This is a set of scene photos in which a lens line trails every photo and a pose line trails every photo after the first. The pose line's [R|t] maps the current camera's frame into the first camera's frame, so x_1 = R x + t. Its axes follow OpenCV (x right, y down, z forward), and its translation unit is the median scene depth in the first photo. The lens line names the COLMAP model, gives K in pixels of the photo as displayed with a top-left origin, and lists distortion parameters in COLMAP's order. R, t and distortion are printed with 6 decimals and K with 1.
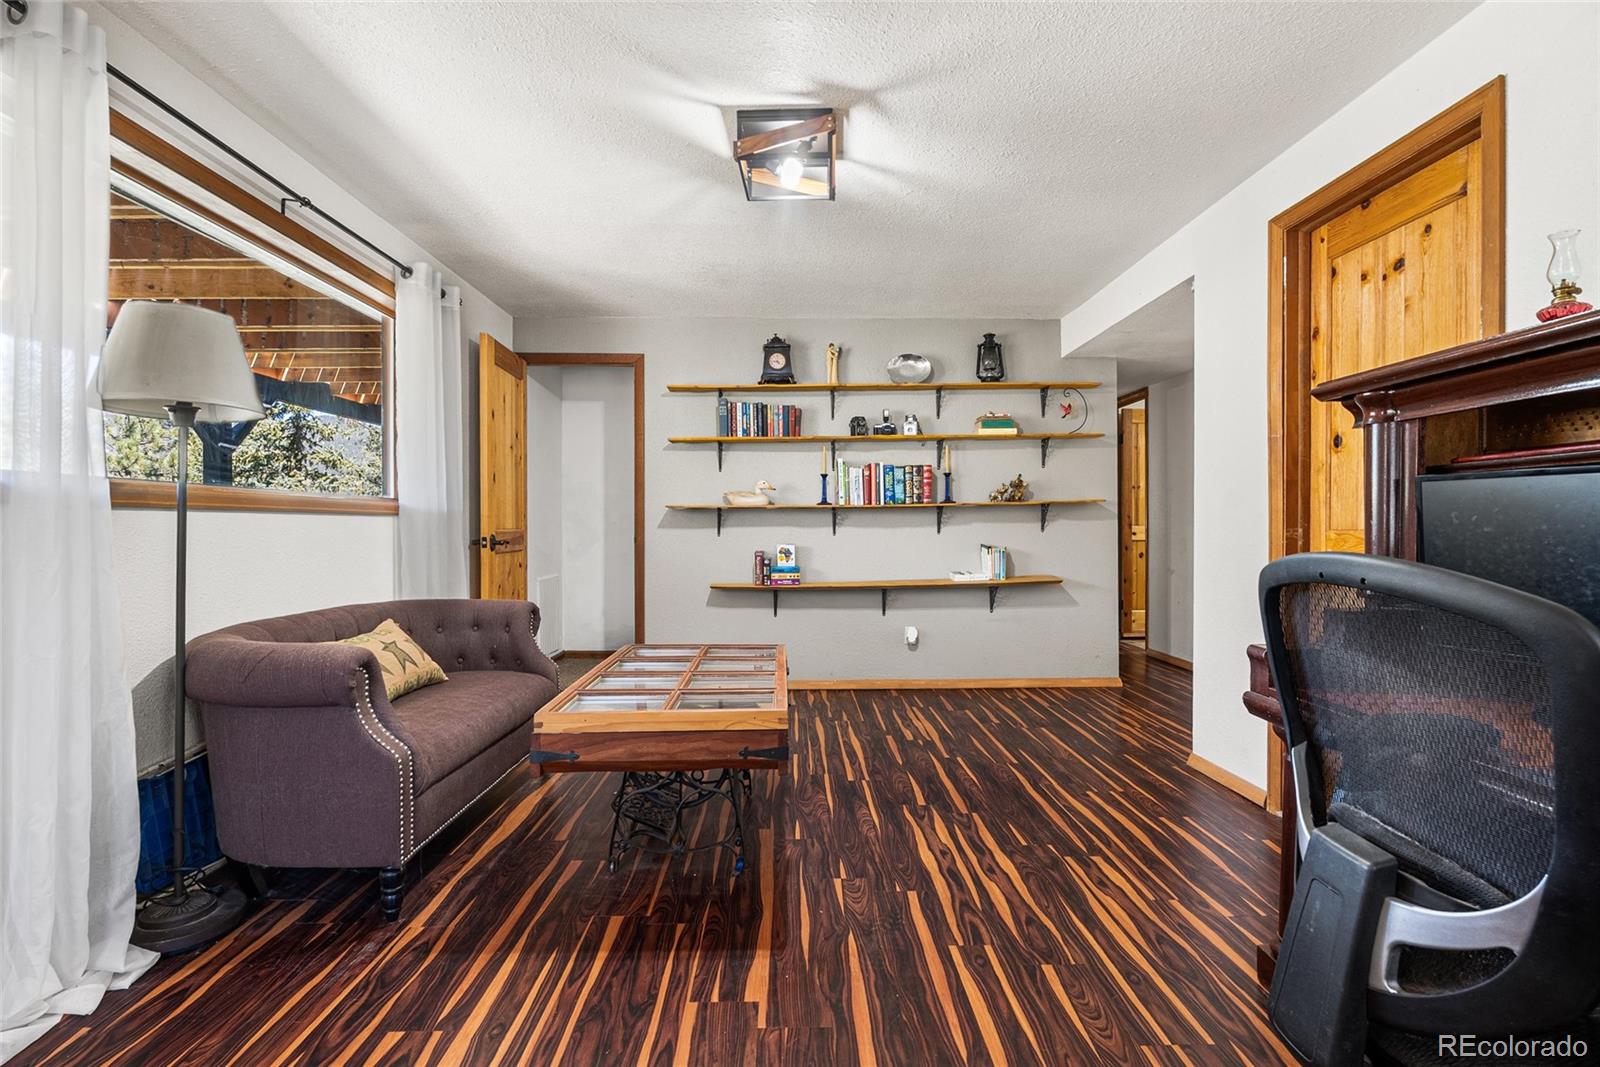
lens RADIAL K [[718.9, 0, 802.5], [0, 718.9, 515.9], [0, 0, 1]] dist [-0.002480, 0.000007]
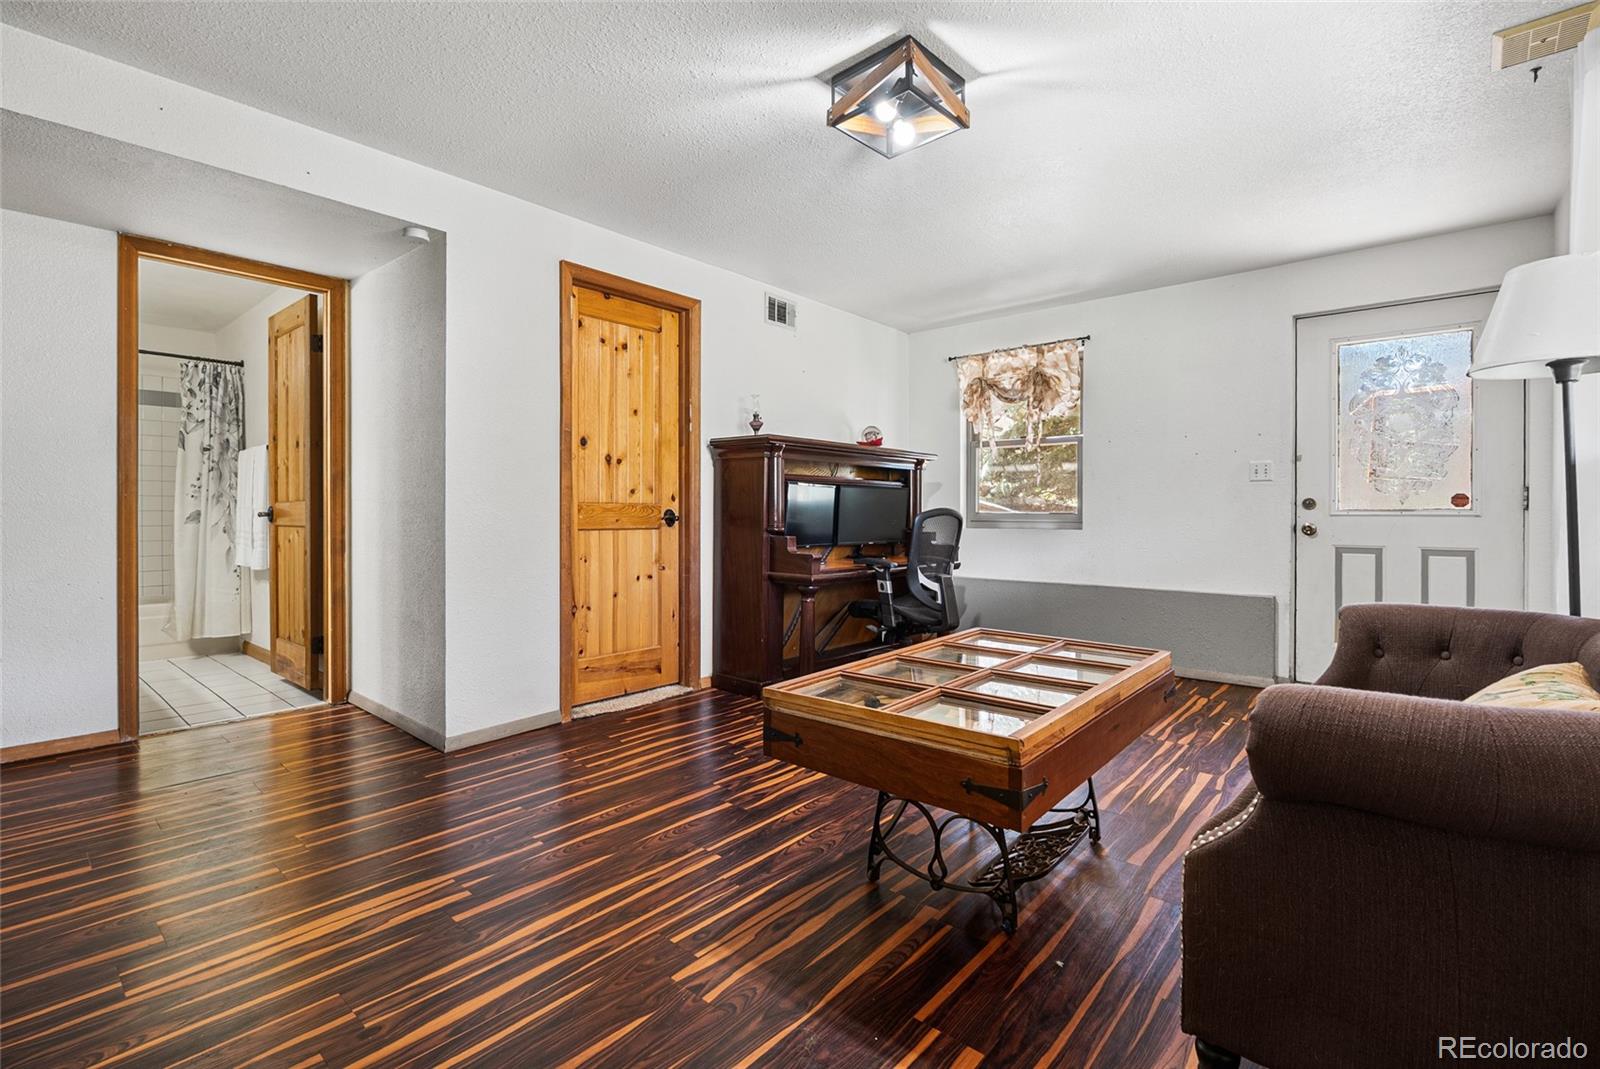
lens RADIAL K [[718.9, 0, 802.5], [0, 718.9, 516.9], [0, 0, 1]] dist [-0.002480, 0.000007]
pose [[-0.742686, 0.000663, 0.669639, -0.518748], [-0.008693, 0.999906, -0.010632, 0.054082], [-0.669583, -0.013718, -0.742610, 1.663770]]
